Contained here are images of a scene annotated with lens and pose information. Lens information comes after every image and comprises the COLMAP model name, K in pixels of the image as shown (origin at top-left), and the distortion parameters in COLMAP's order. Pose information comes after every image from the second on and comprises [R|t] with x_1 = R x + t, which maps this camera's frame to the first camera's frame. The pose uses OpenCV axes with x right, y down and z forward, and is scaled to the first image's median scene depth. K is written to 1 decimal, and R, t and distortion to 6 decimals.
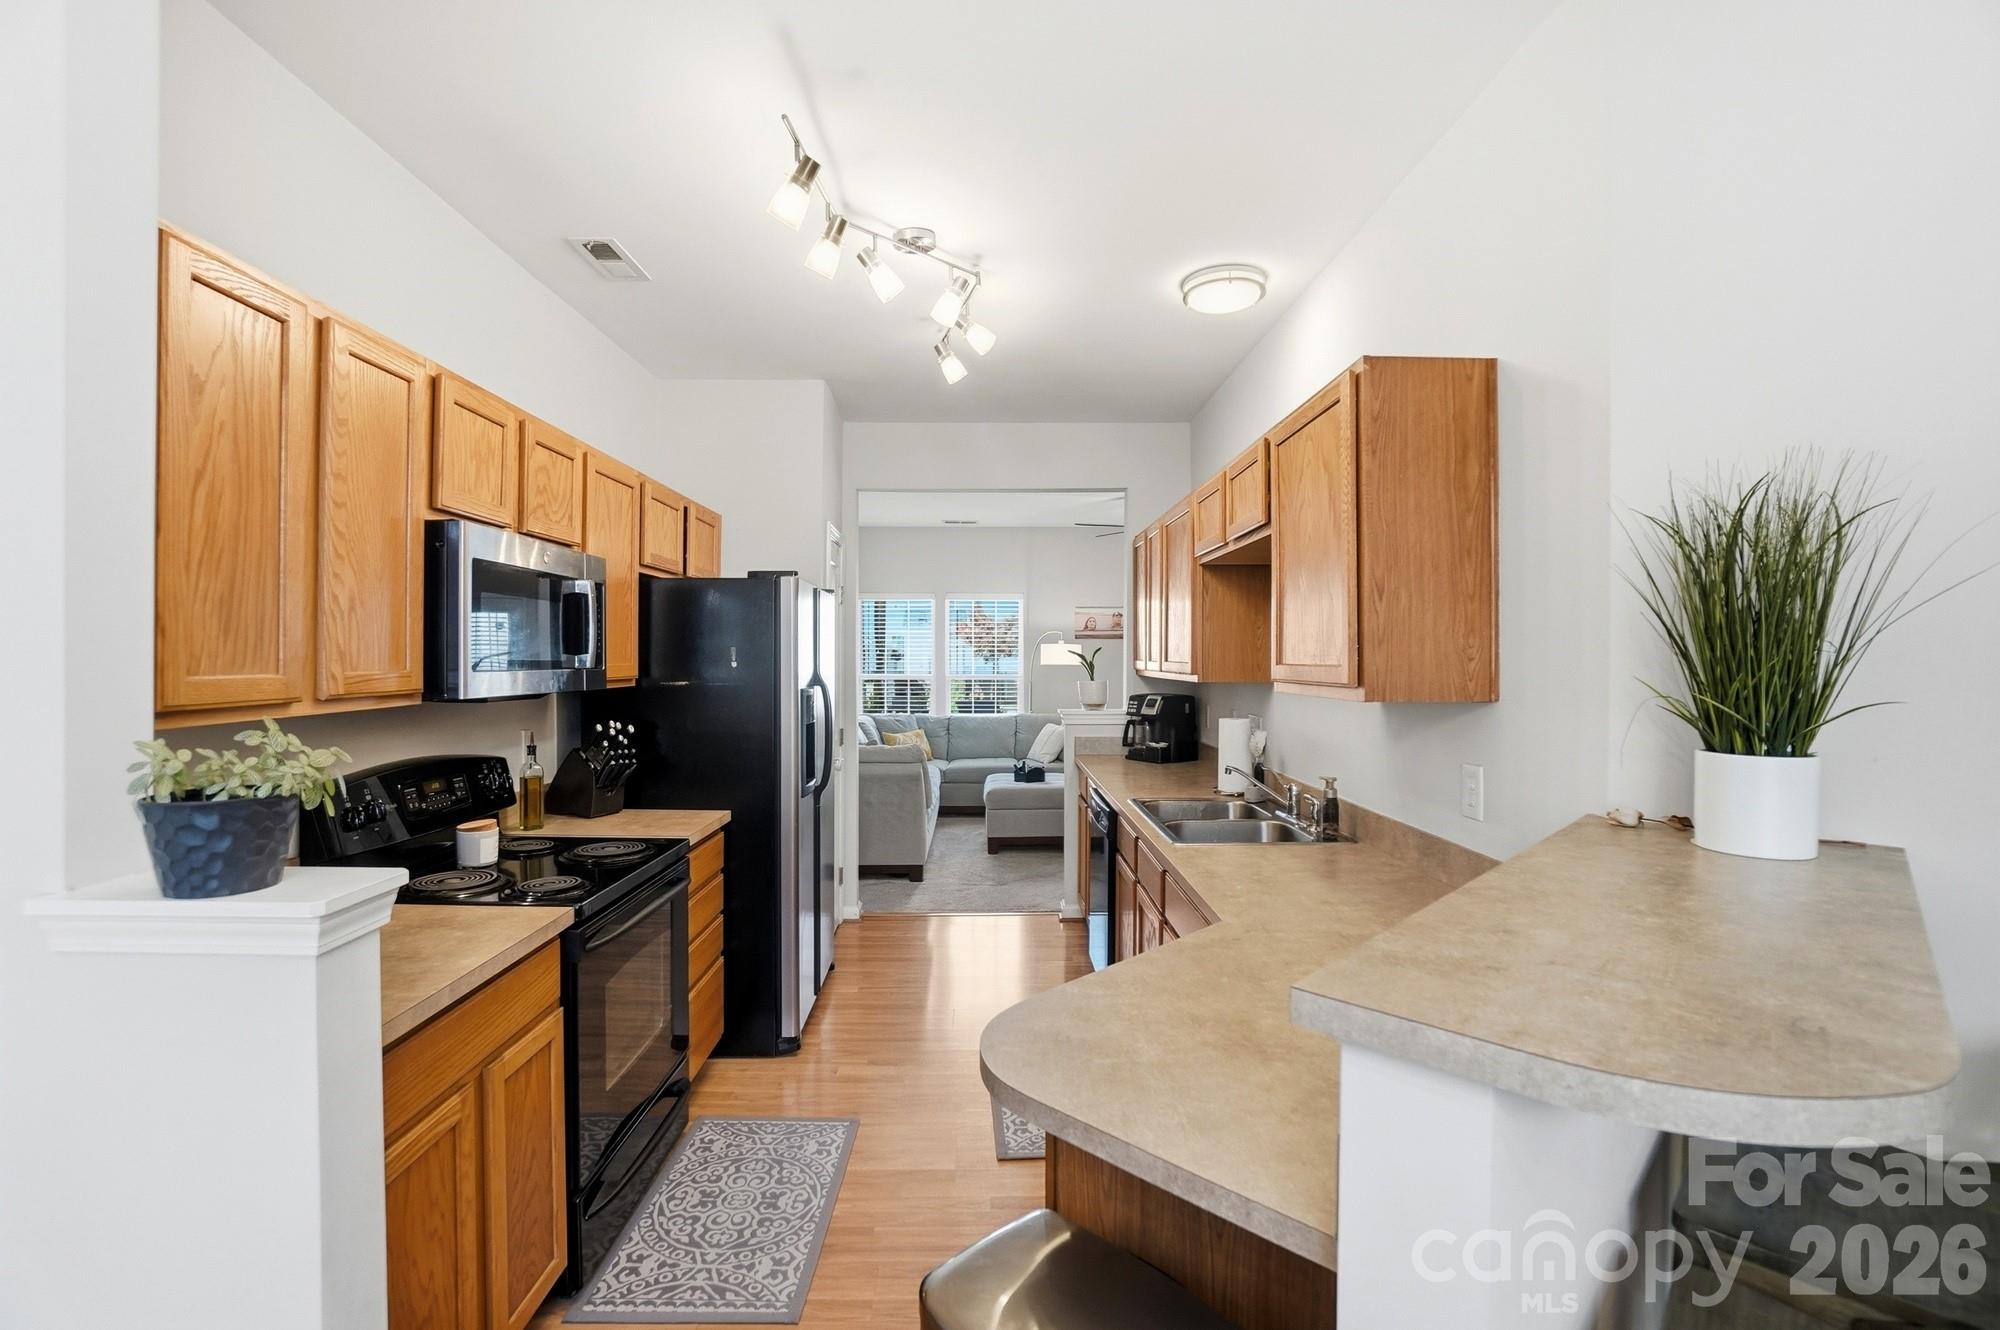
lens RADIAL K [[890.6, 0, 986.8], [0, 890.6, 647.1], [0, 0, 1]] dist [-0.055800, 0.021500]
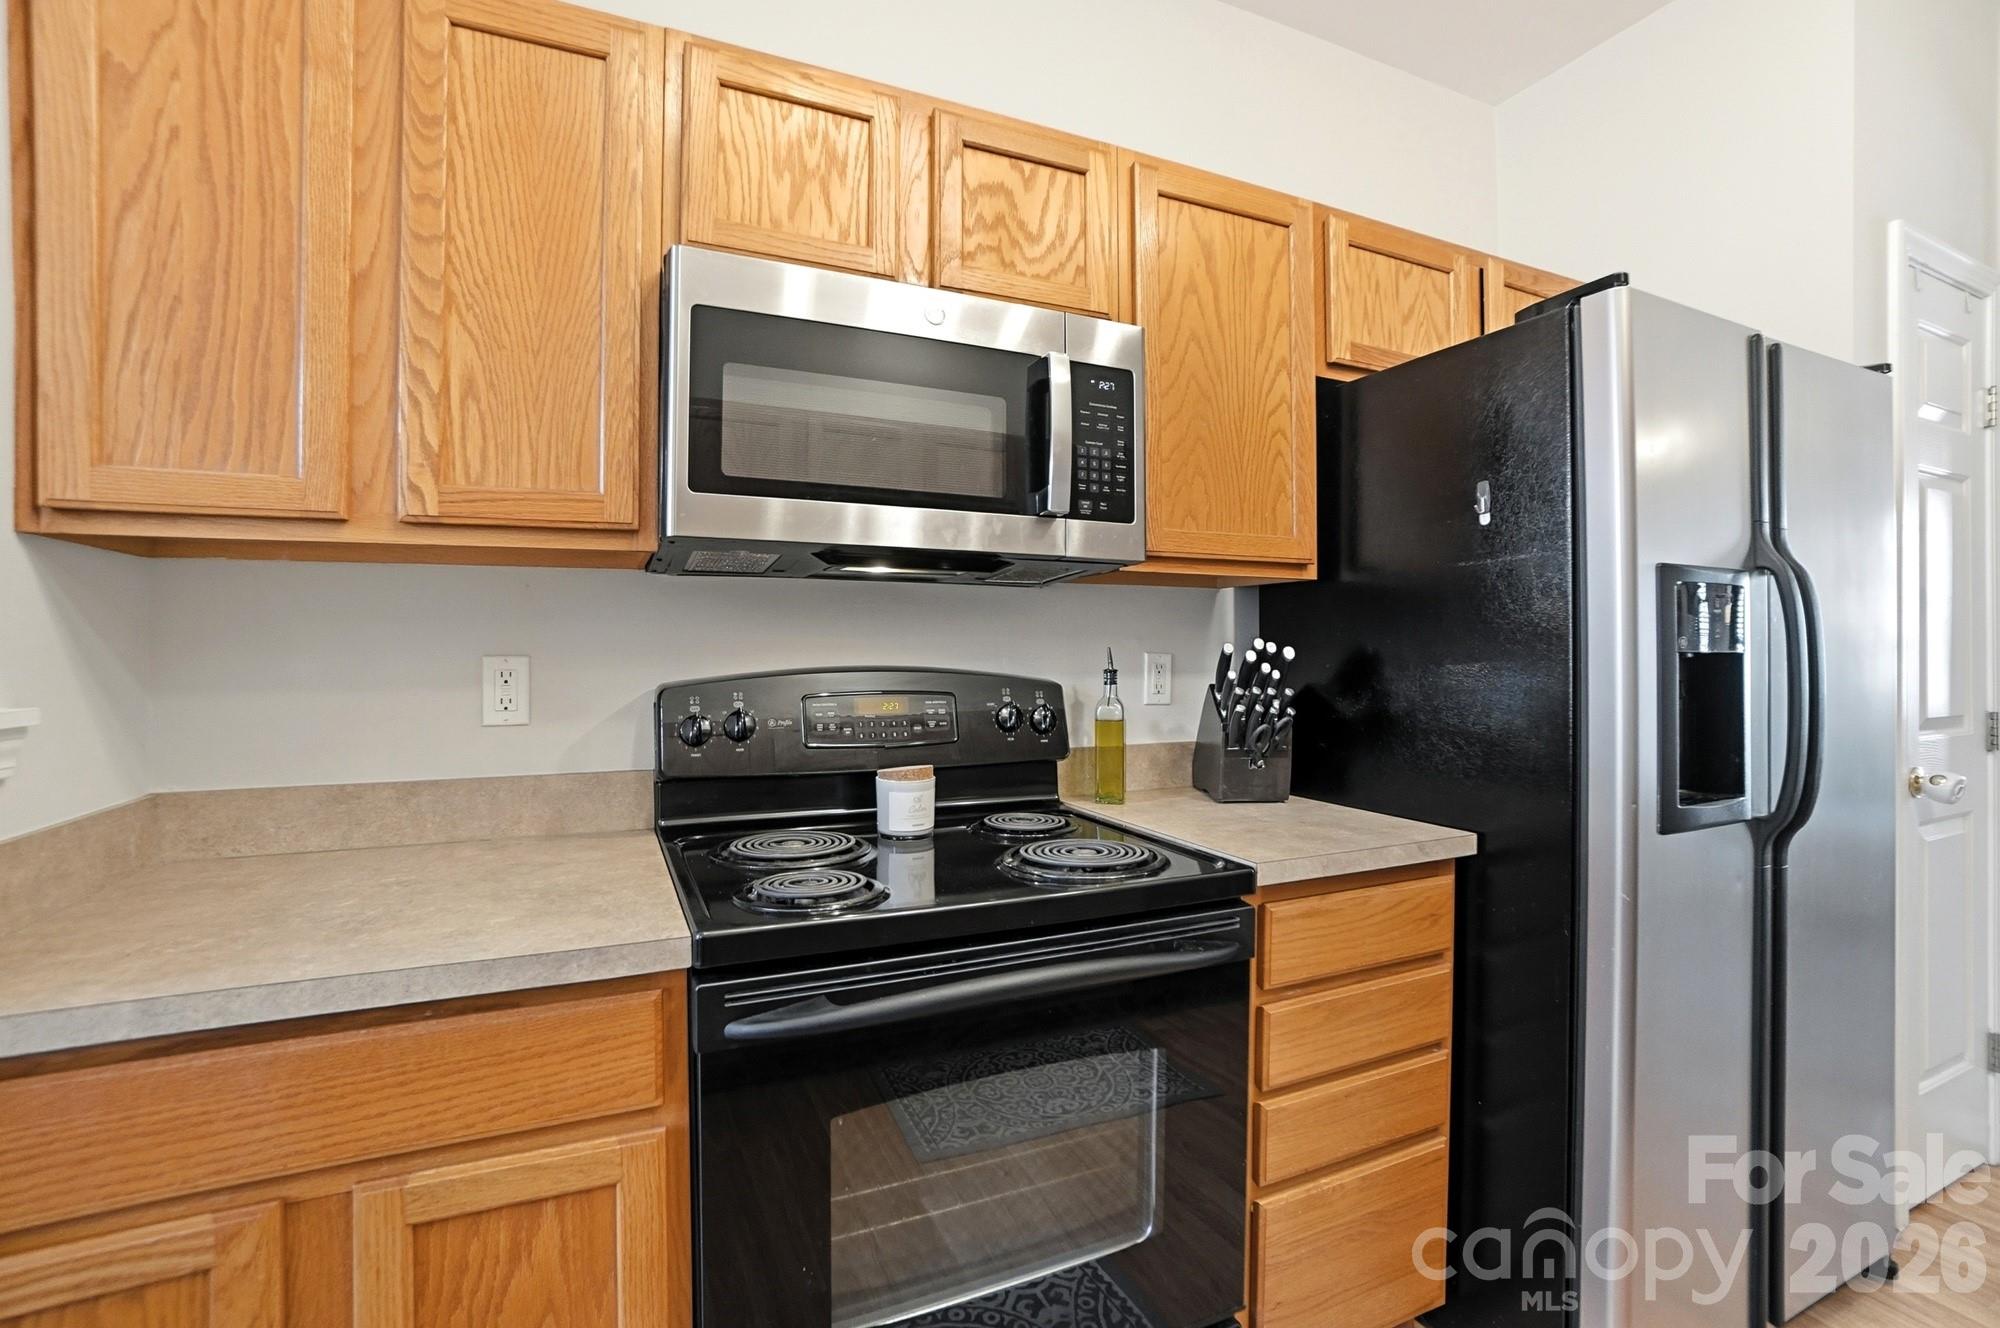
lens RADIAL K [[890.6, 0, 986.8], [0, 890.6, 646.1], [0, 0, 1]] dist [-0.055800, 0.021500]
pose [[0.402357, -0.008207, -0.915446, 0.040011], [0.011745, 0.999924, -0.003802, 0.118894], [0.915407, -0.009222, 0.402423, 0.813360]]
